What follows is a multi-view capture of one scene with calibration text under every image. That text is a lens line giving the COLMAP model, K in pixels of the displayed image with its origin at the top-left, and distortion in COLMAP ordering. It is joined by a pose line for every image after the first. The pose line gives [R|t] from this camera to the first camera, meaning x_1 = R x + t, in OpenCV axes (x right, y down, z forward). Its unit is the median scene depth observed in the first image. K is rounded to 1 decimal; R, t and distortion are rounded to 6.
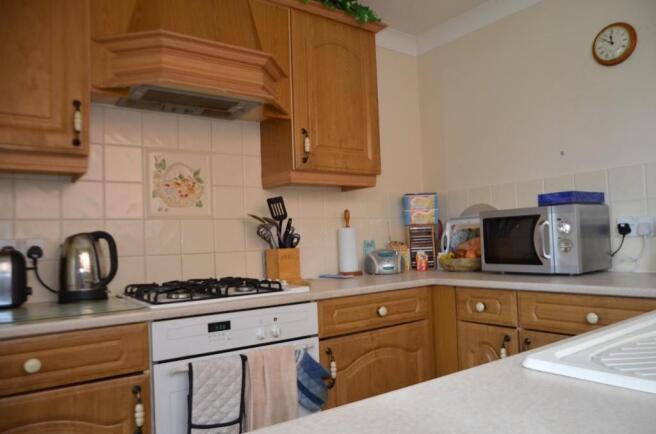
lens RADIAL K [[495.0, 0, 328.0], [0, 495.0, 217.0], [0, 0, 1]] dist [-0.040063, 0.004292]
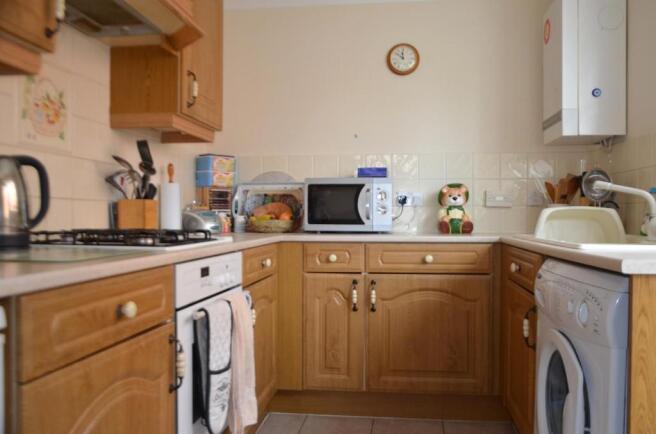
lens RADIAL K [[606.4, 0, 328.0], [0, 606.4, 217.0], [0, 0, 1]] dist [-0.006833, -0.000731]
pose [[0.663028, 0.042511, 0.747386, -0.736230], [-0.063346, 0.997991, -0.000569, 0.081058], [-0.745909, -0.046967, 0.664390, 0.046736]]
